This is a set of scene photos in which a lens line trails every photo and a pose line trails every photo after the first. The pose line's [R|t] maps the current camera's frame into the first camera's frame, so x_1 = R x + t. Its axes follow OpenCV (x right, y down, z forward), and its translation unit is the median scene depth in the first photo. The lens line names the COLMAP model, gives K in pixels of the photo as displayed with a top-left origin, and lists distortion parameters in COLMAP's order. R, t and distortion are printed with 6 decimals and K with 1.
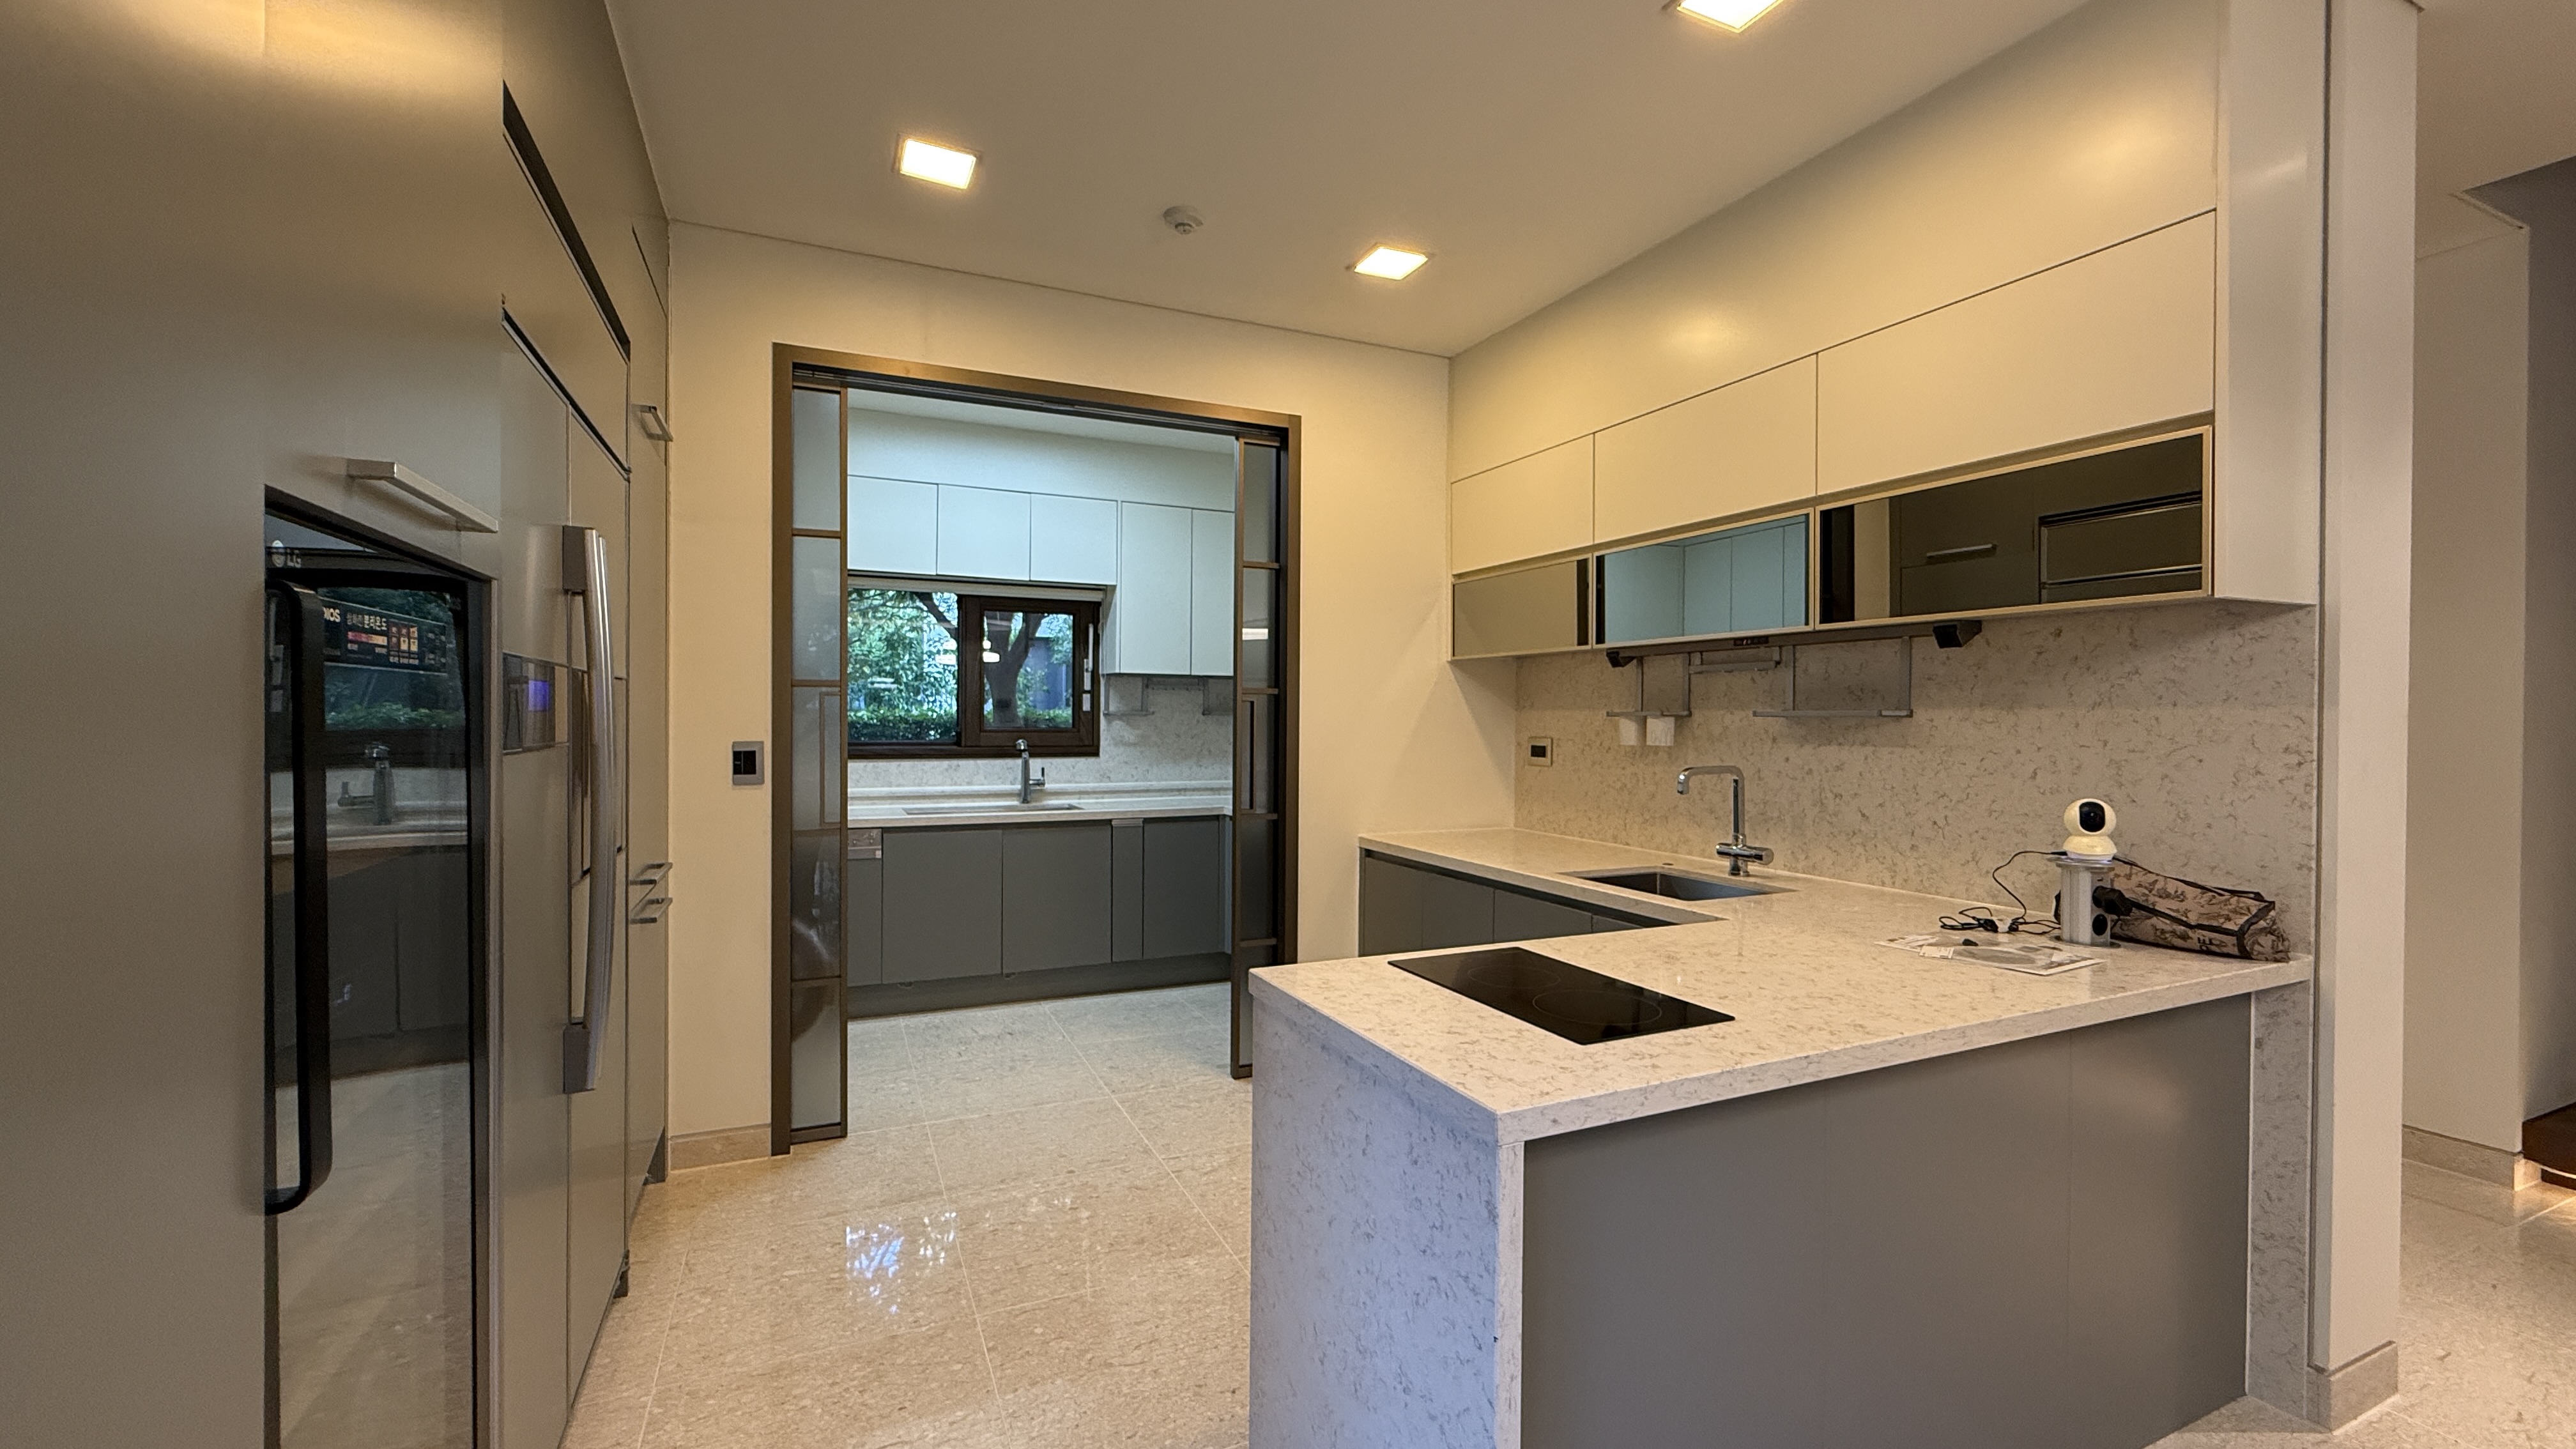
lens RADIAL K [[1025.1, 0, 1295.3], [0, 1025.1, 721.9], [0, 0, 1]] dist [-0.000130, -0.000115]
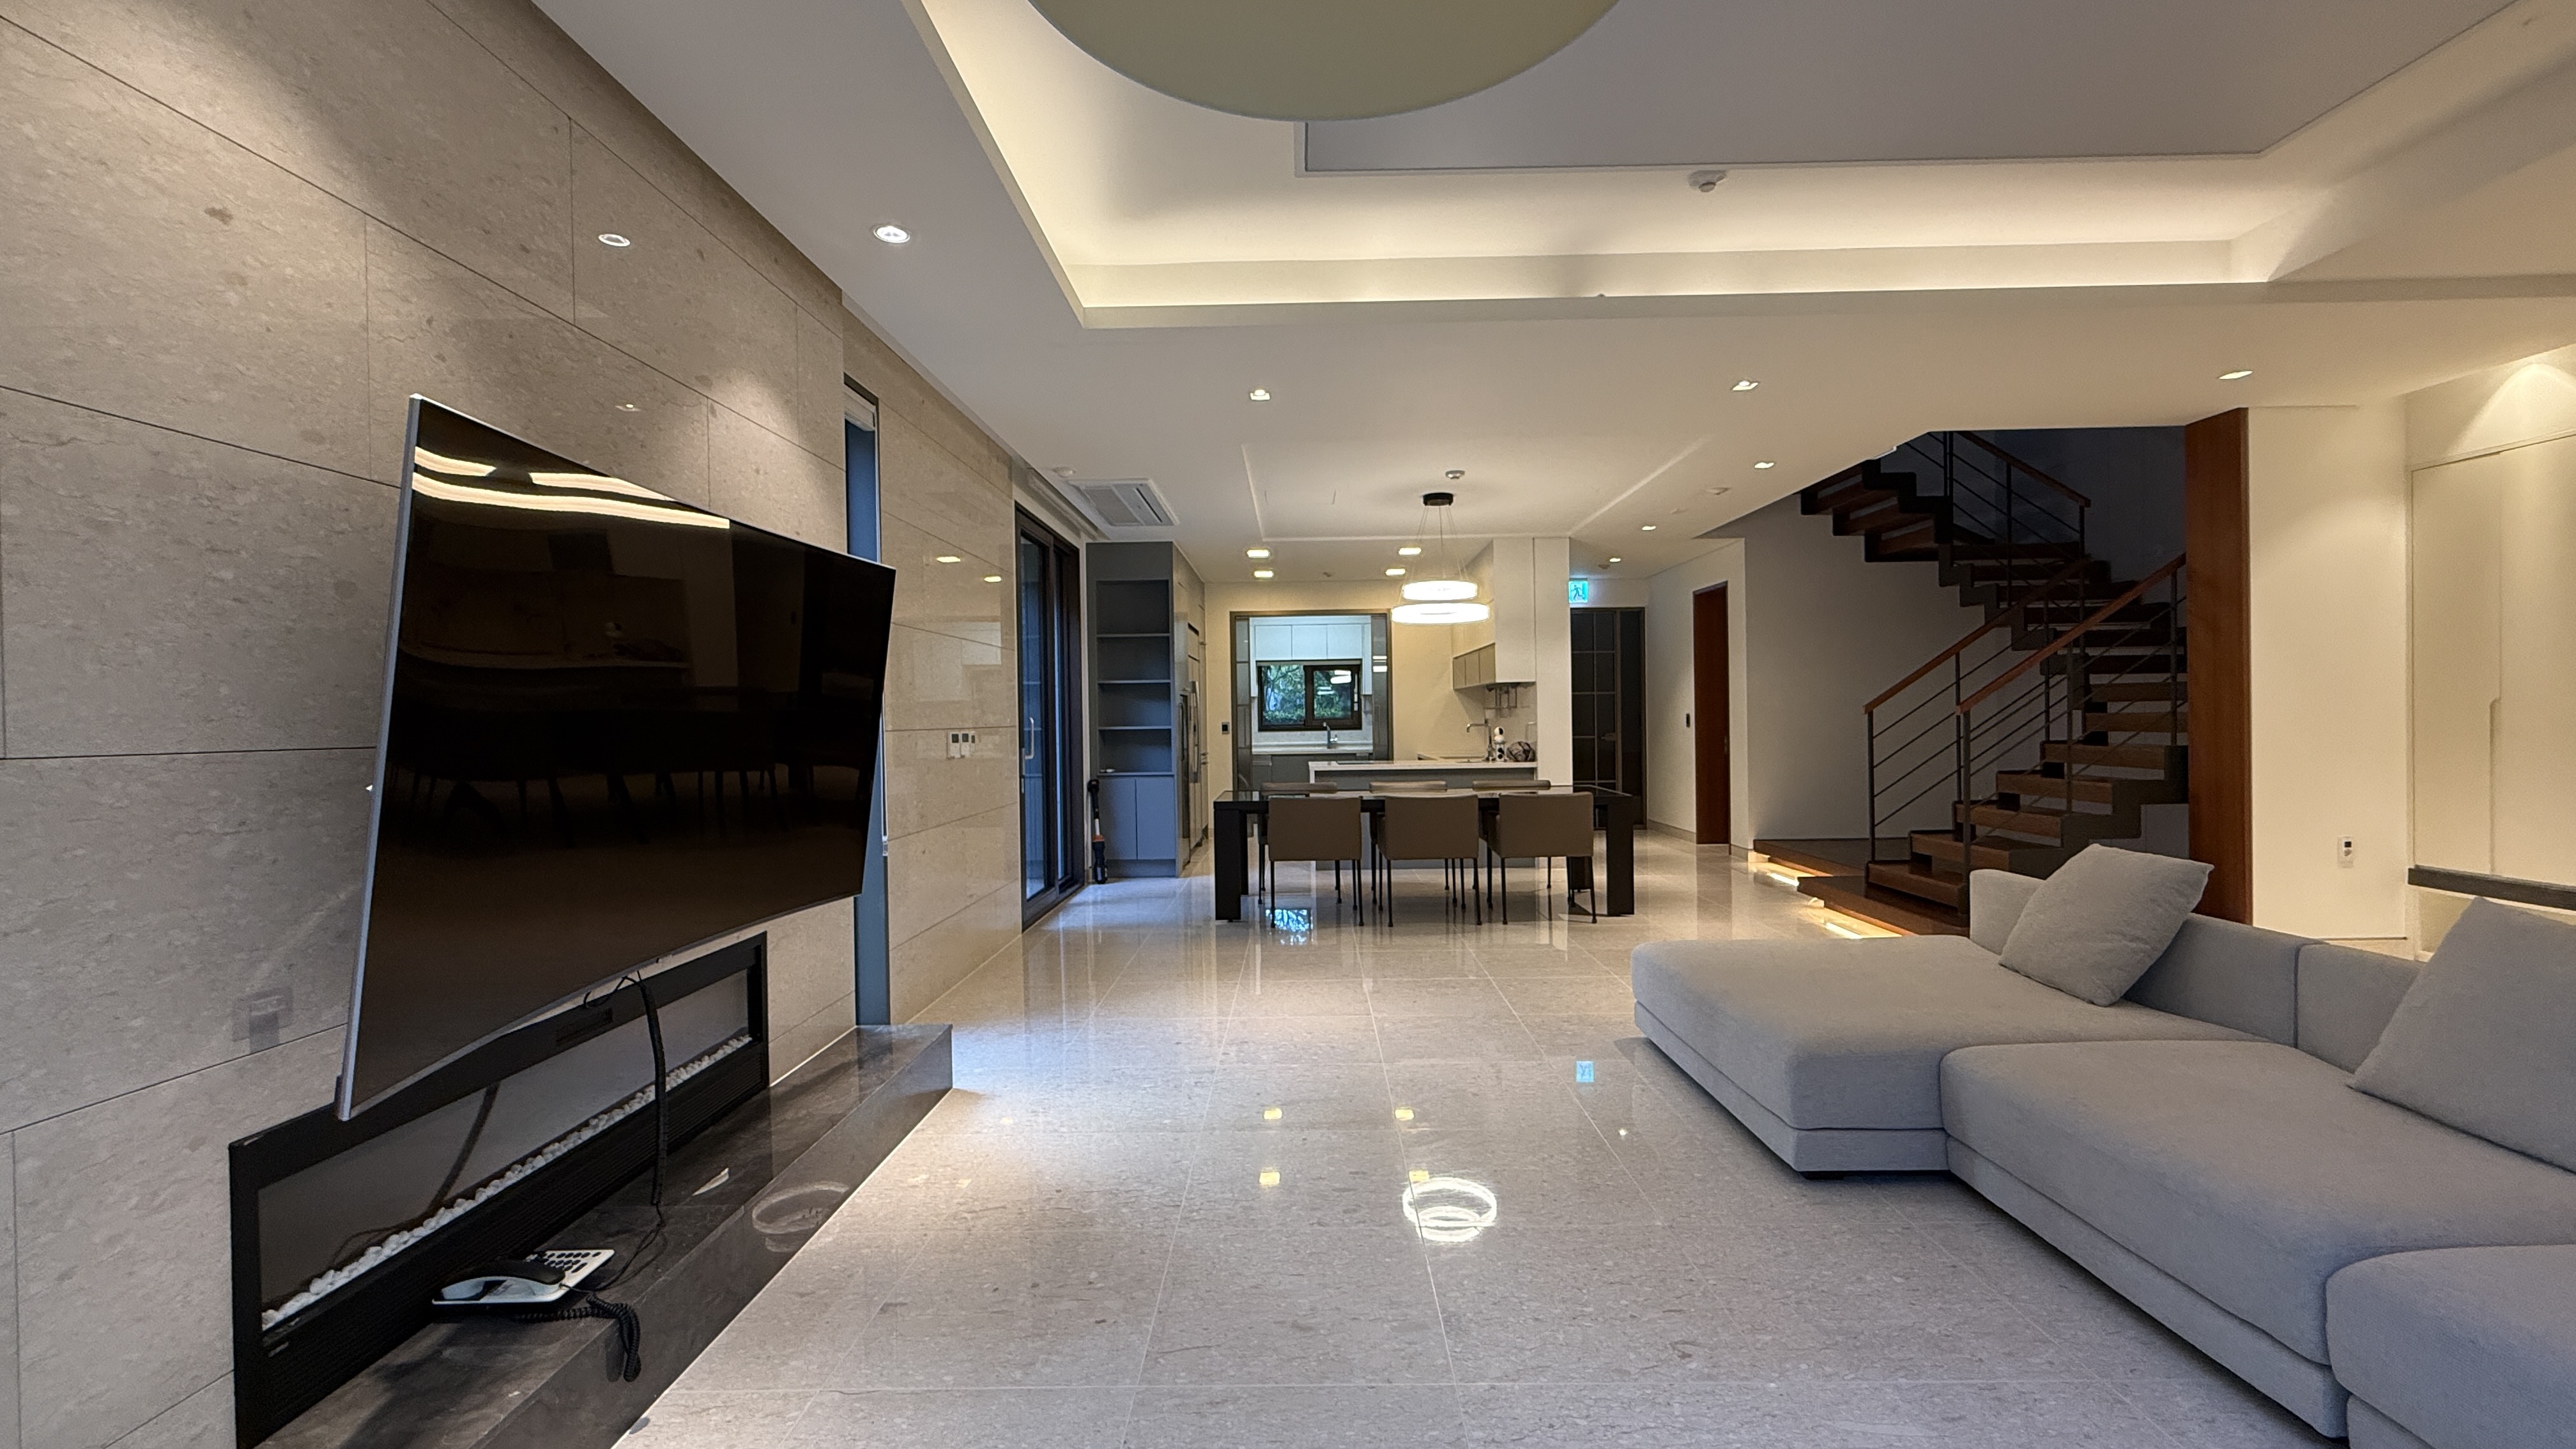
lens RADIAL K [[1025.1, 0, 1287.3], [0, 1025.1, 721.7], [0, 0, 1]] dist [-0.000130, -0.000115]
pose [[0.901204, -0.020005, -0.432932, 0.993329], [0.021659, 0.999765, -0.001112, 0.020681], [0.432853, -0.008375, 0.901426, -1.751988]]
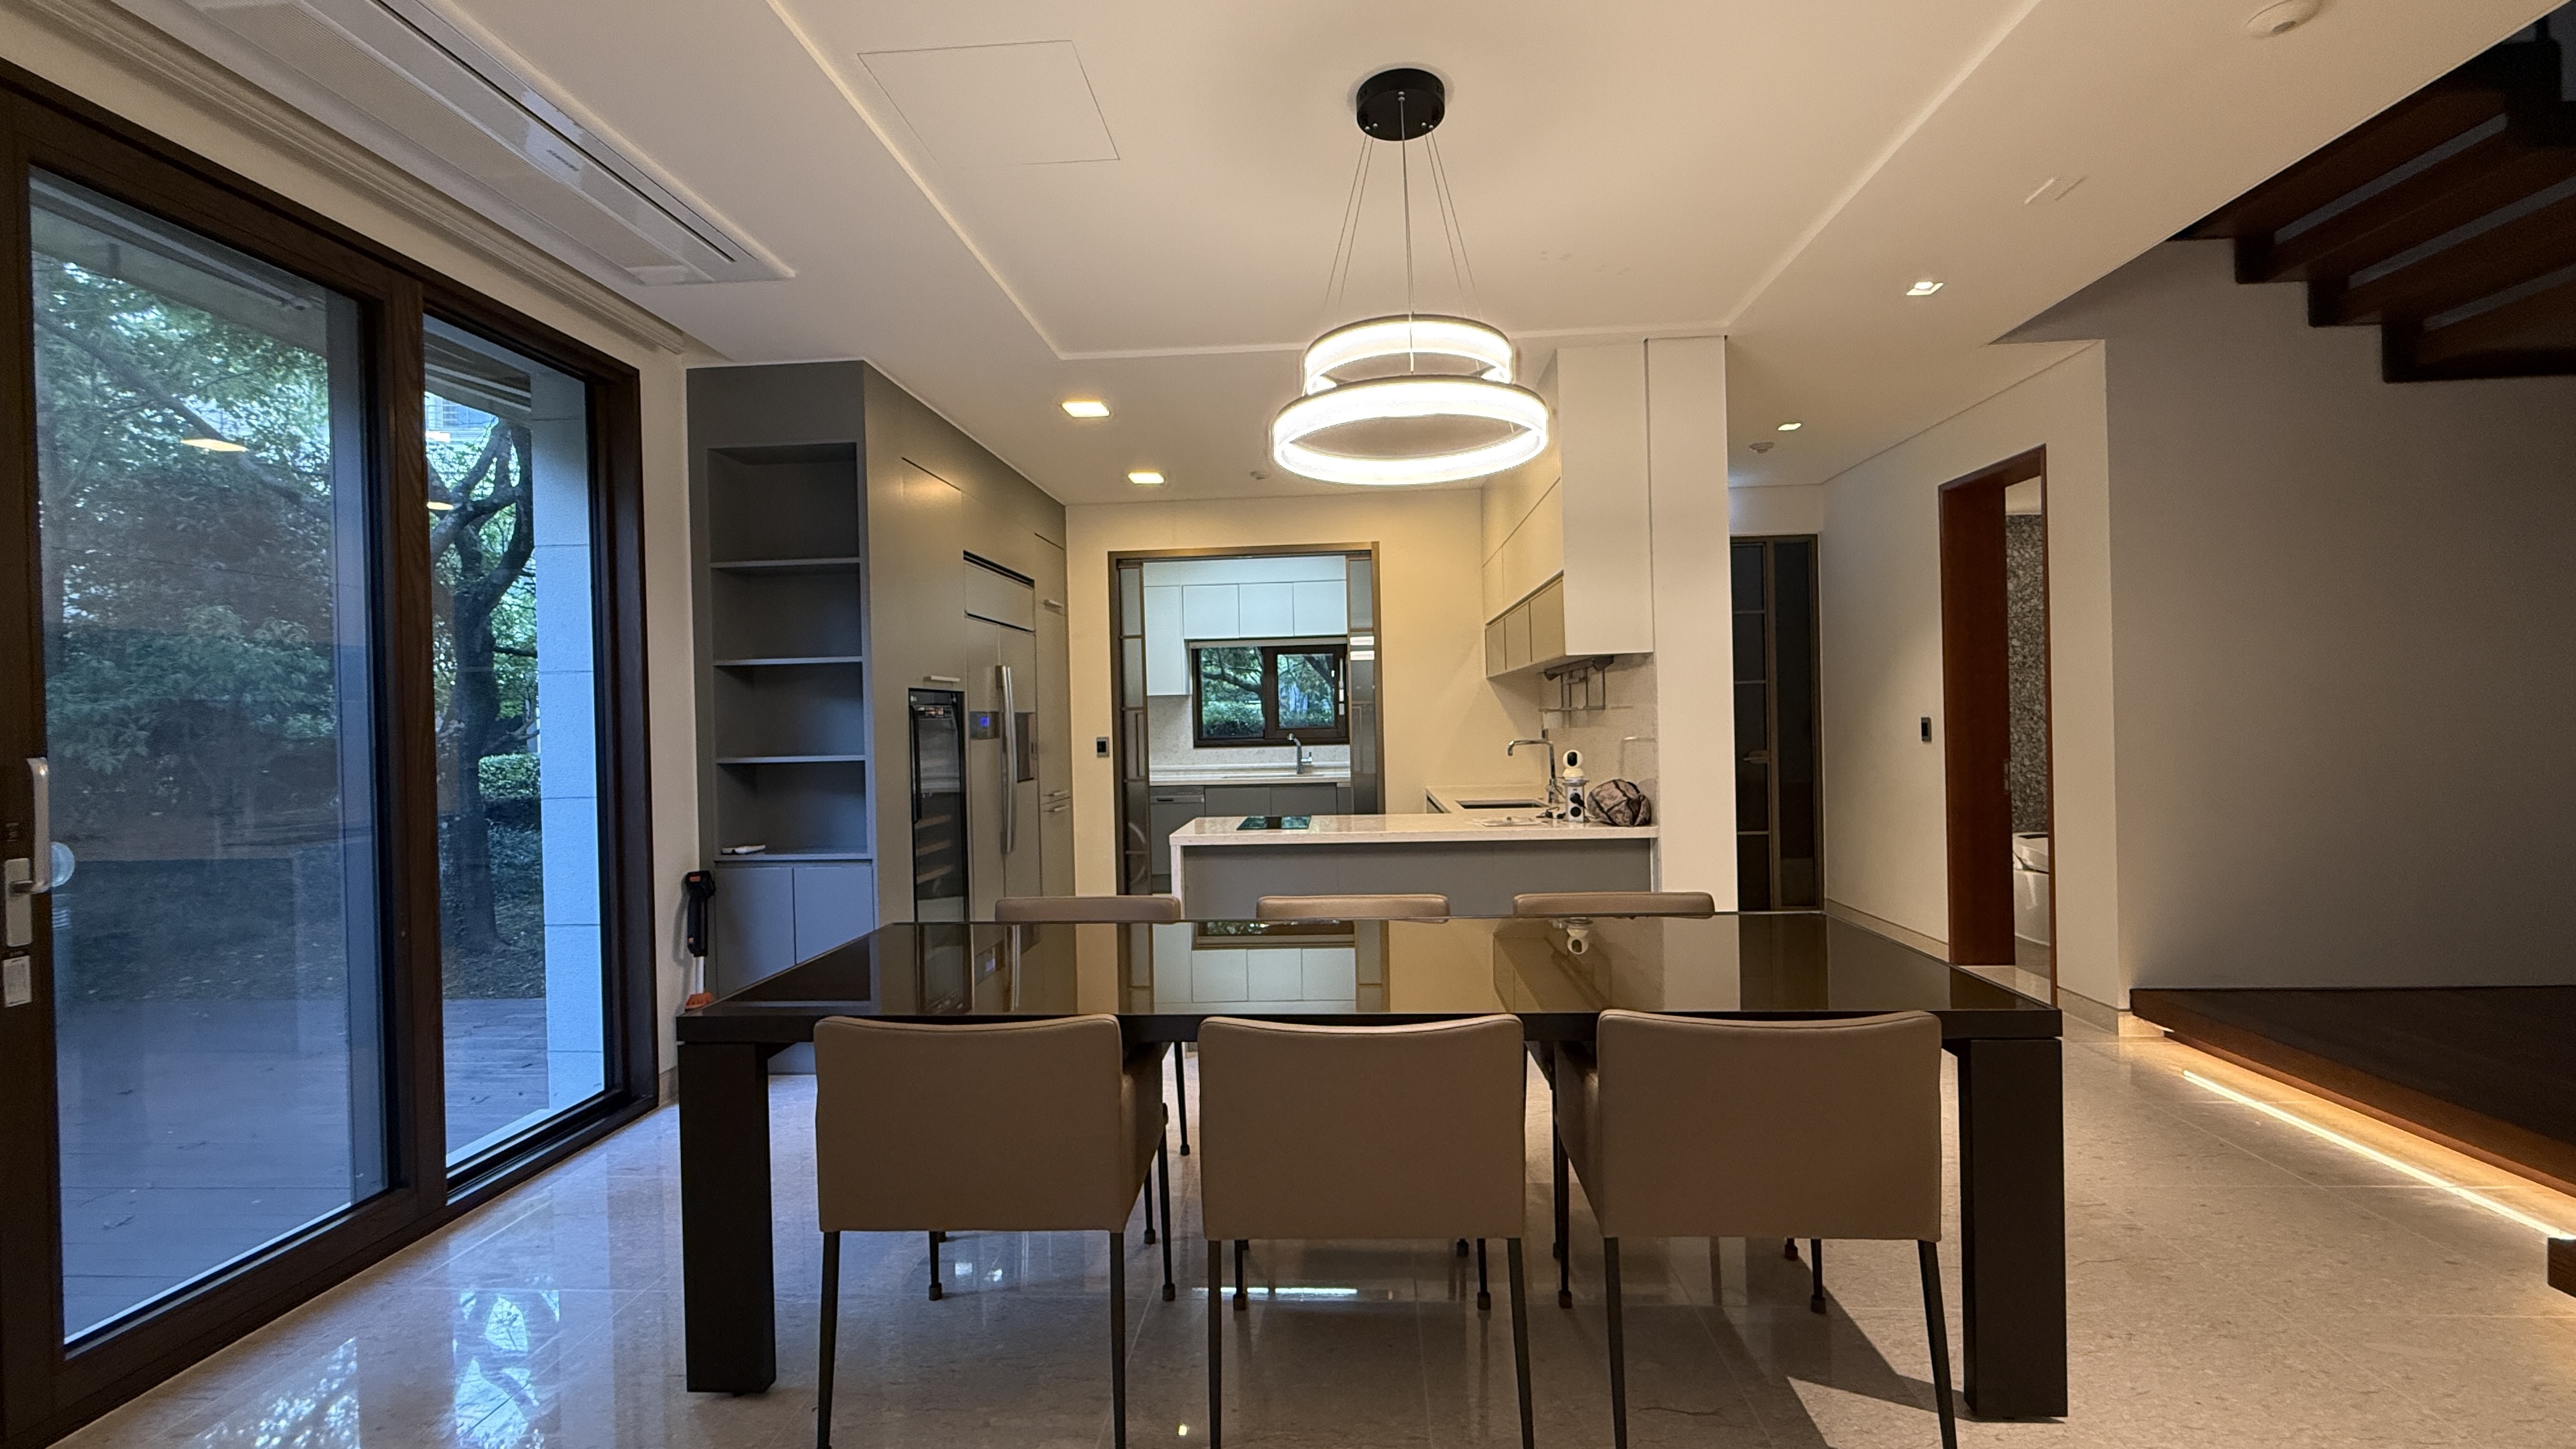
lens RADIAL K [[1025.1, 0, 1289.5], [0, 1025.1, 725.4], [0, 0, 1]] dist [-0.000130, -0.000115]
pose [[0.878085, -0.026603, -0.477765, 0.682916], [0.029621, 0.999560, -0.001217, 0.006473], [0.477588, -0.013084, 0.878487, -0.574454]]
